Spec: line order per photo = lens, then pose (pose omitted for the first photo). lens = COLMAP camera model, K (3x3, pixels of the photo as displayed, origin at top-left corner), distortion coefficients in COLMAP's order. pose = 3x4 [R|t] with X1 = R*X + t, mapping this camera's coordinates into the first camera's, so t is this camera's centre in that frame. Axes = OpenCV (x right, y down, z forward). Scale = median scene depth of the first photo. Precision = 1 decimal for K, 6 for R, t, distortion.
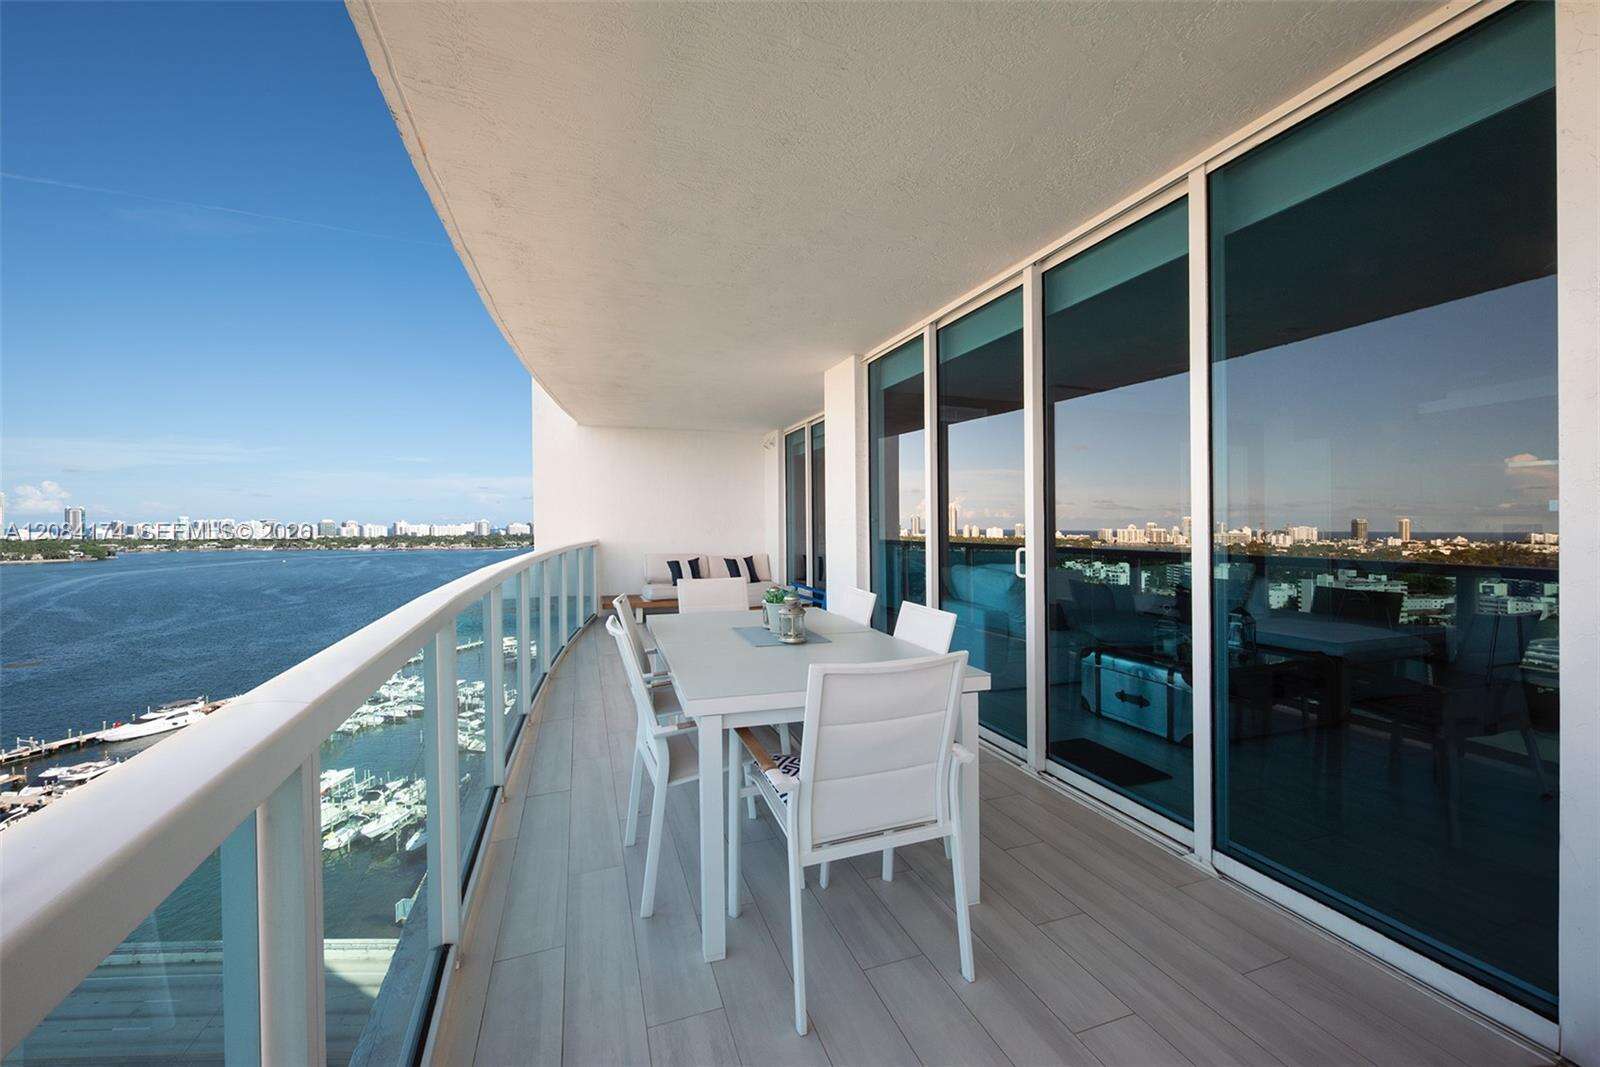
lens RADIAL K [[624.0, 0, 800.0], [0, 624.0, 533.5], [0, 0, 1]] dist [-0.001462, -0.000158]
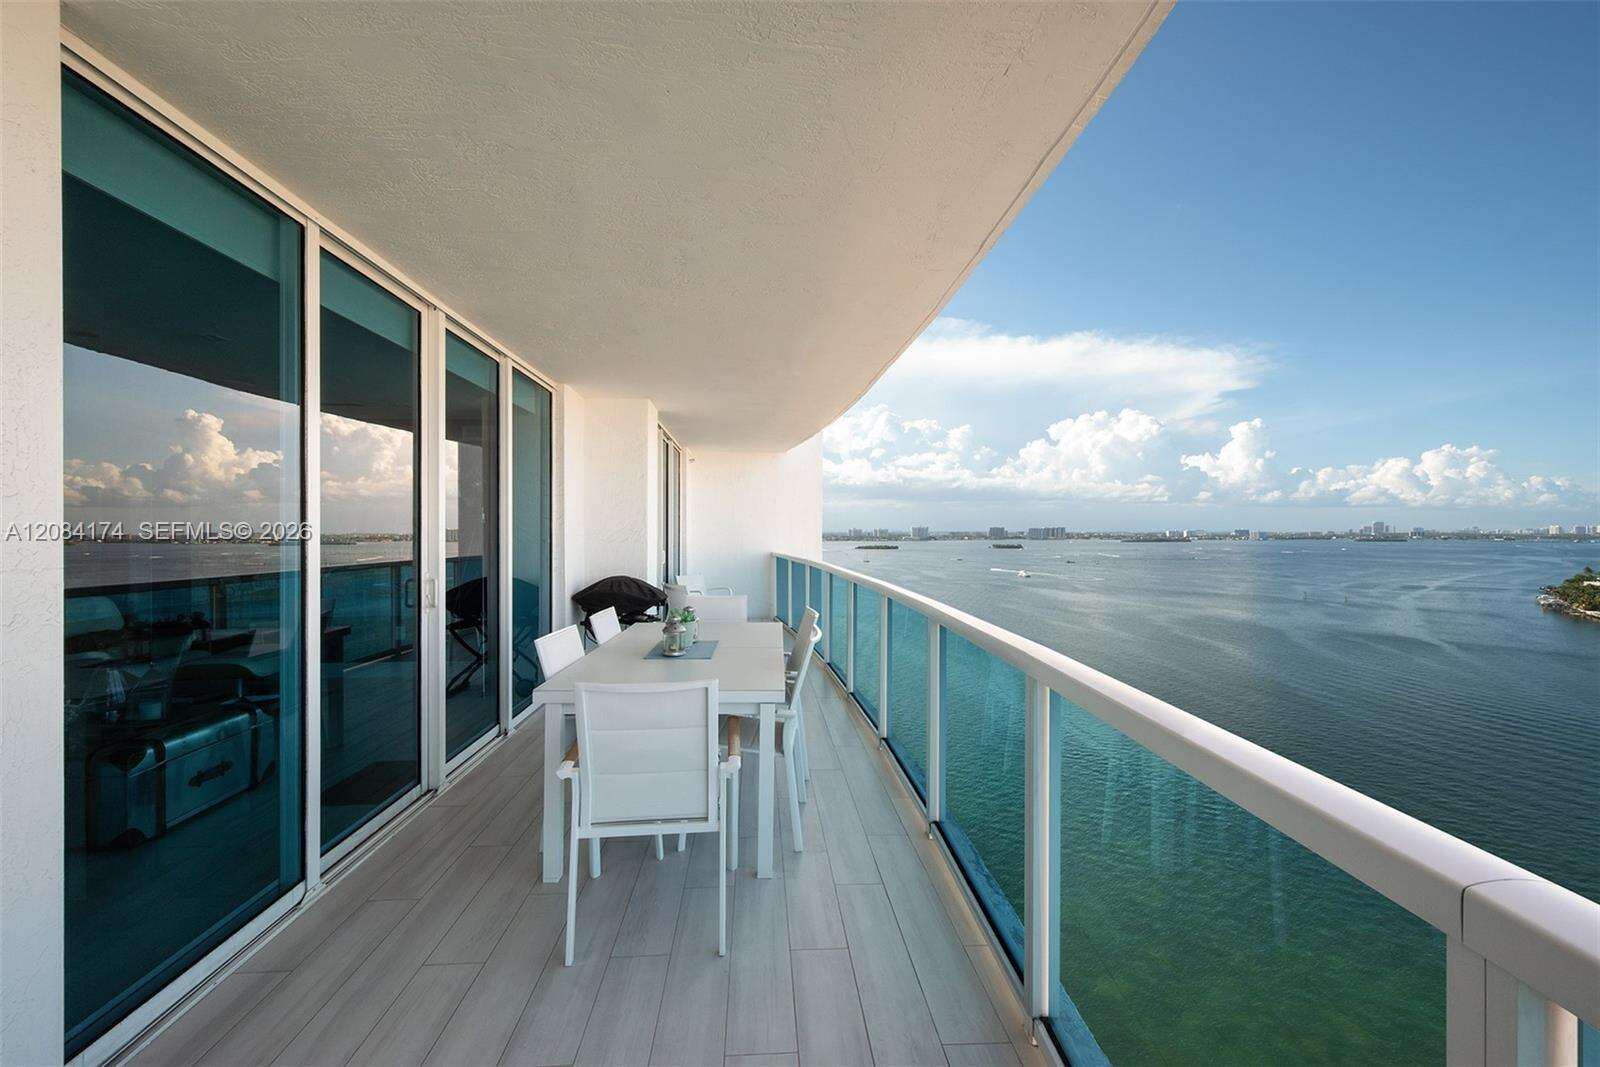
lens RADIAL K [[624.0, 0, 800.0], [0, 624.0, 533.5], [0, 0, 1]] dist [-0.001462, -0.000158]
pose [[-0.961676, -0.009326, 0.274031, -0.414966], [-0.006073, 0.999901, 0.012717, -0.059244], [-0.274122, 0.010566, -0.961637, 1.543793]]
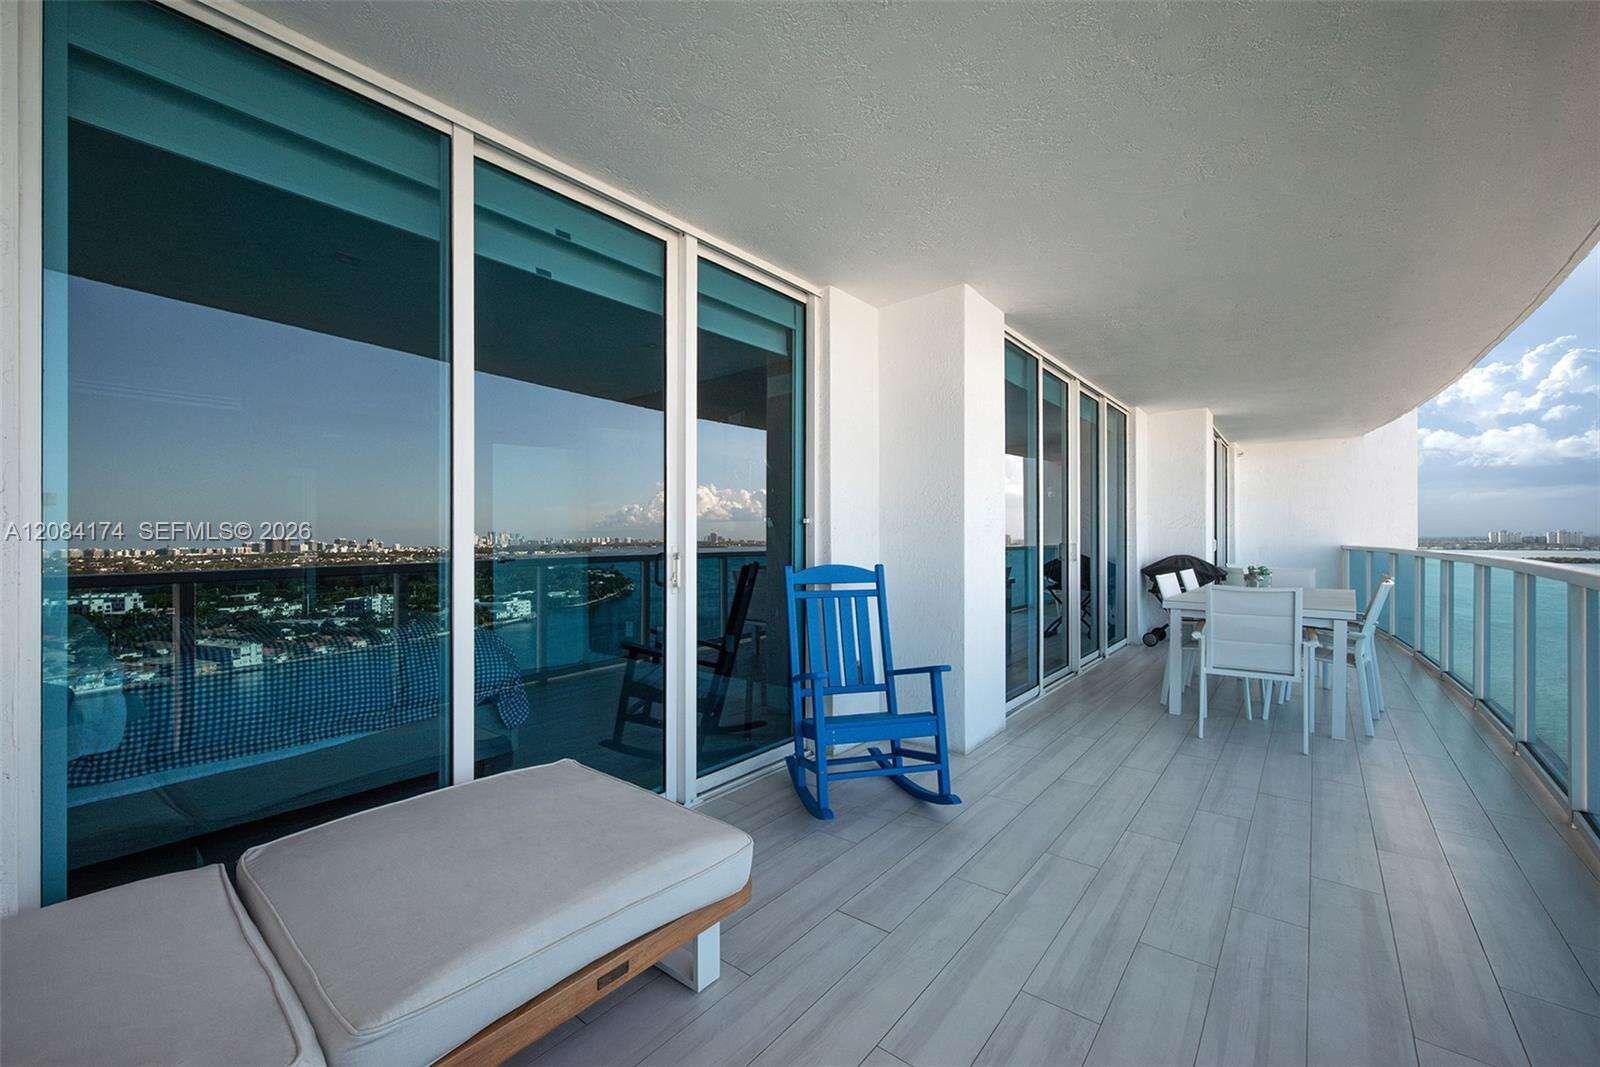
lens RADIAL K [[635.6, 0, 800.0], [0, 635.6, 533.5], [0, 0, 1]] dist [-0.001114, -0.000196]
pose [[-0.514071, -0.000560, 0.857747, -0.619764], [0.005366, 0.999978, 0.003869, -0.013407], [-0.857731, 0.006592, -0.514057, 2.154298]]
